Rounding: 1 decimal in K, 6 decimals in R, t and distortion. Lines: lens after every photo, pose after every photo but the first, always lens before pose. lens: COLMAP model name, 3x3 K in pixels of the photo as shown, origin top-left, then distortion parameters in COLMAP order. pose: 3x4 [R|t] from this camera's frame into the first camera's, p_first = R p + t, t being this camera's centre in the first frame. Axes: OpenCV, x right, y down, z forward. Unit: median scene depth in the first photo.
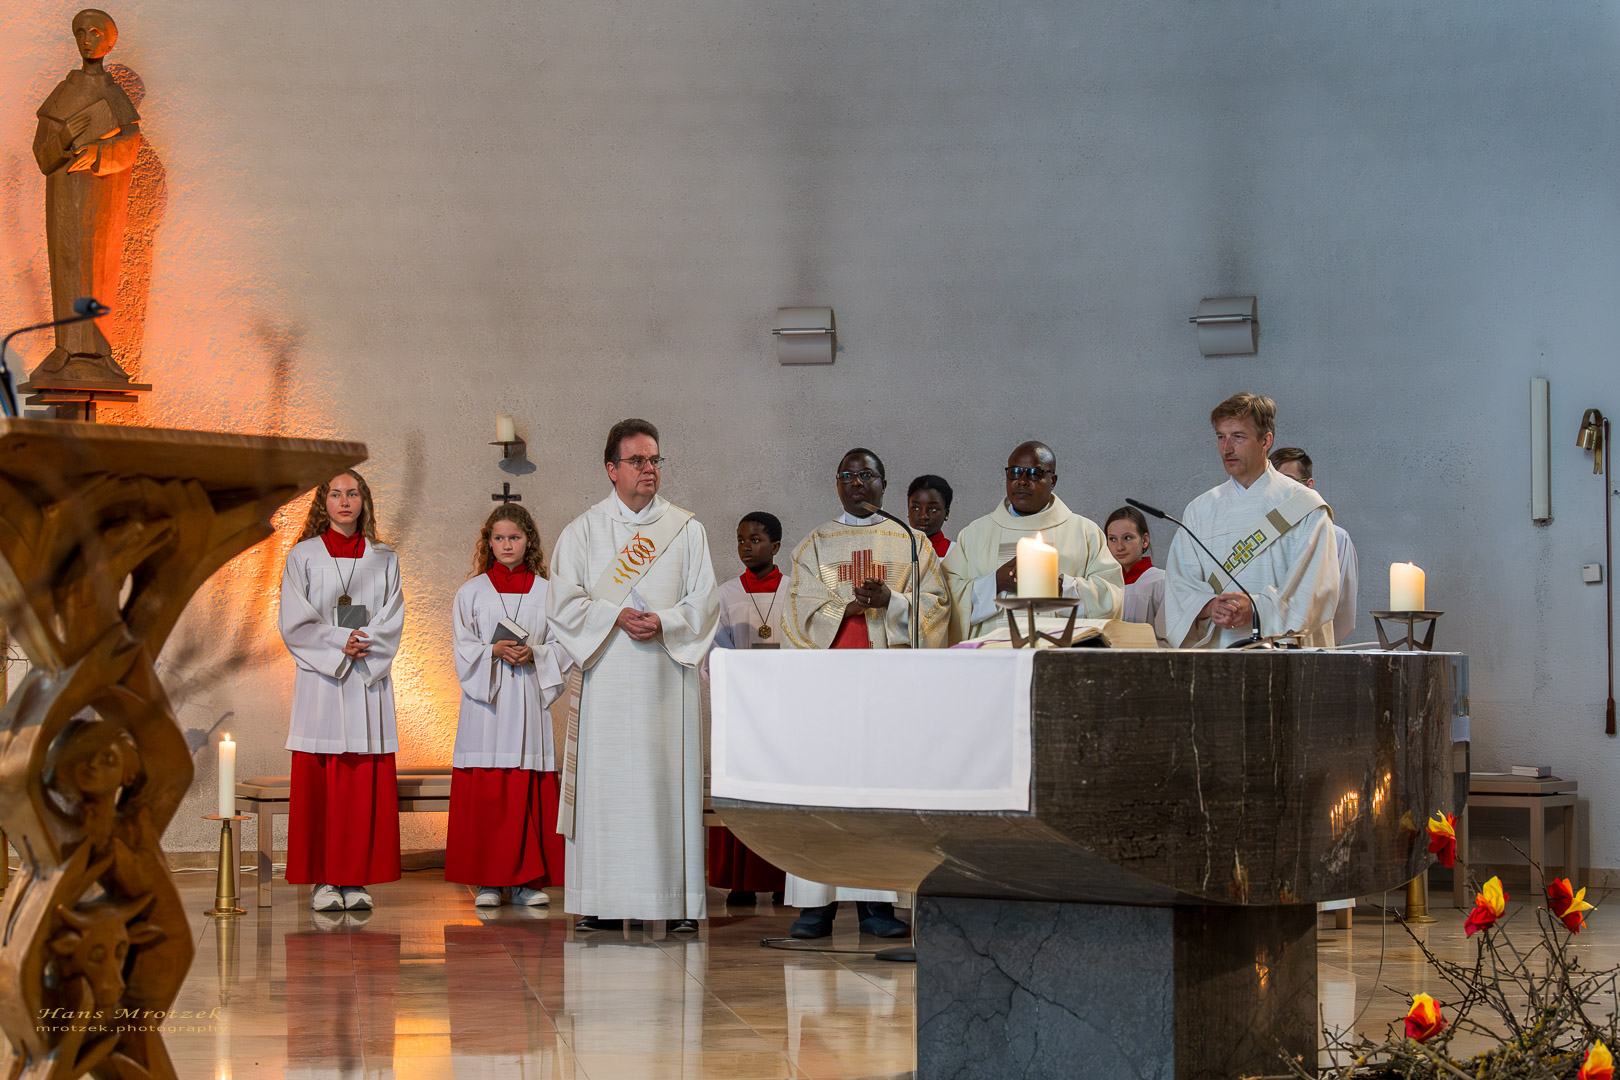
lens RADIAL K [[3294.4, 0, 846.8], [0, 3294.4, 535.8], [0, 0, 1]] dist [-0.025684, 0.124247]
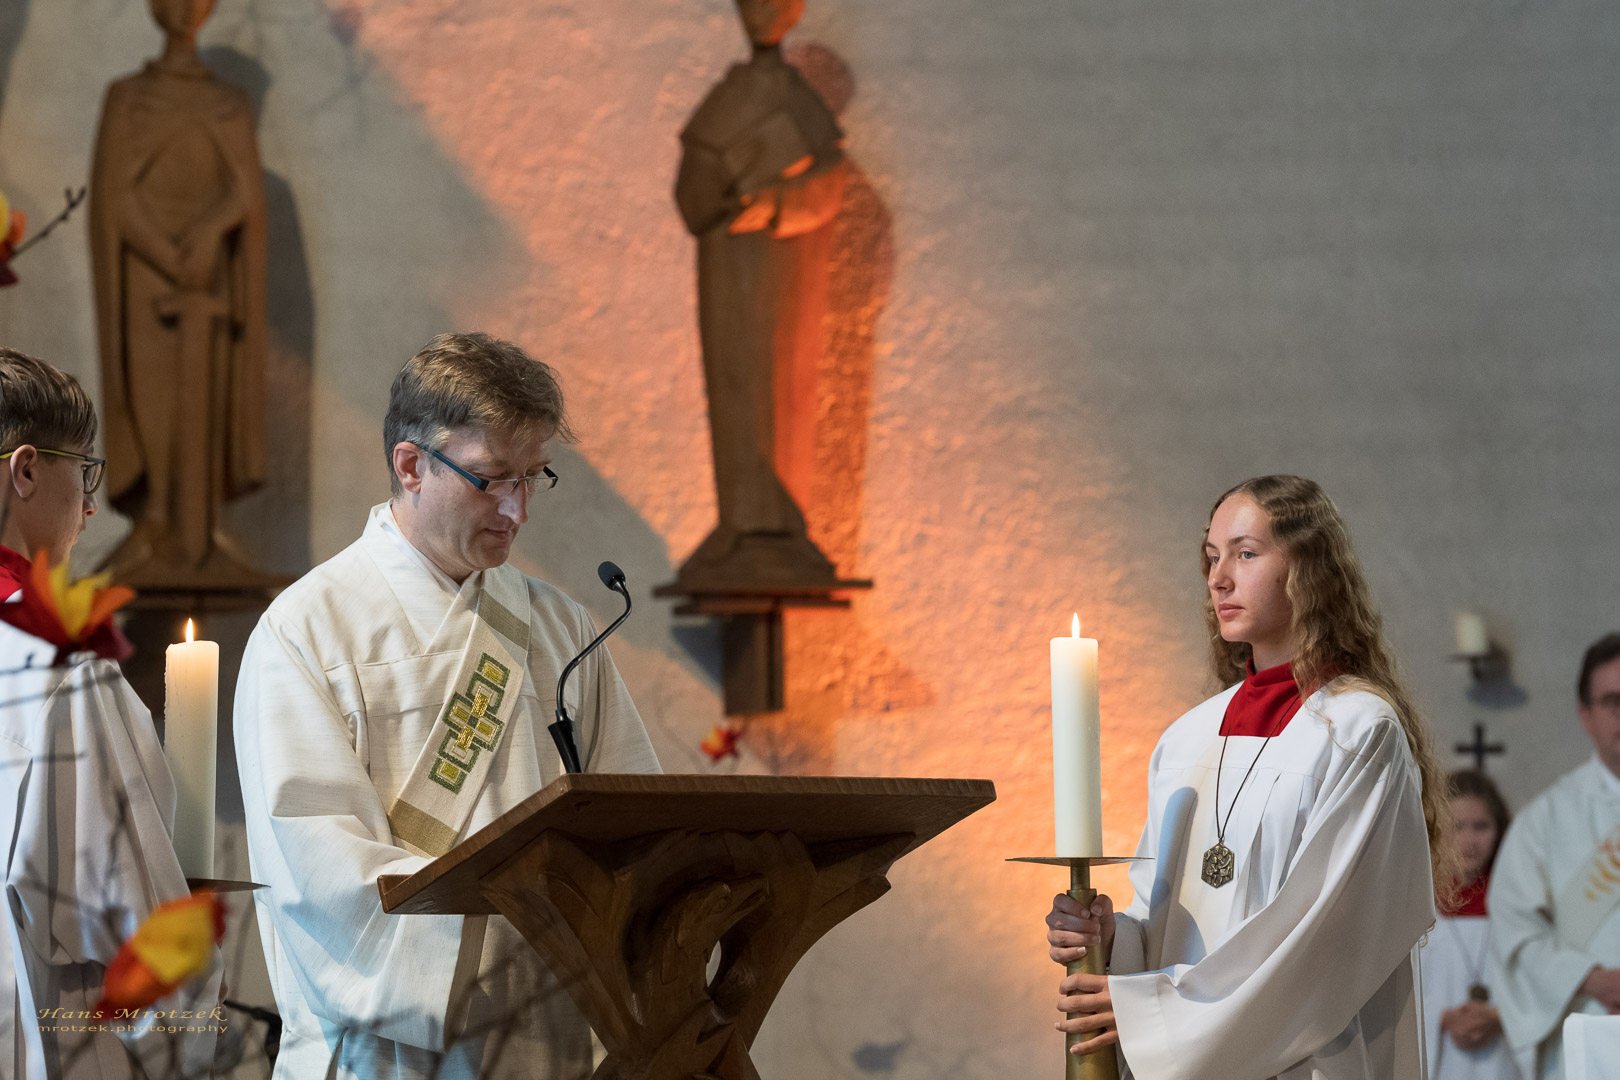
lens RADIAL K [[6738.2, 0, 810.0], [0, 6738.2, 540.0], [0, 0, 1]] dist [-0.125858, -0.132346]
pose [[0.972856, -0.030344, -0.229414, 0.087666], [0.022479, 0.999069, -0.036818, -0.011780], [0.230318, 0.030661, 0.972632, -0.291329]]
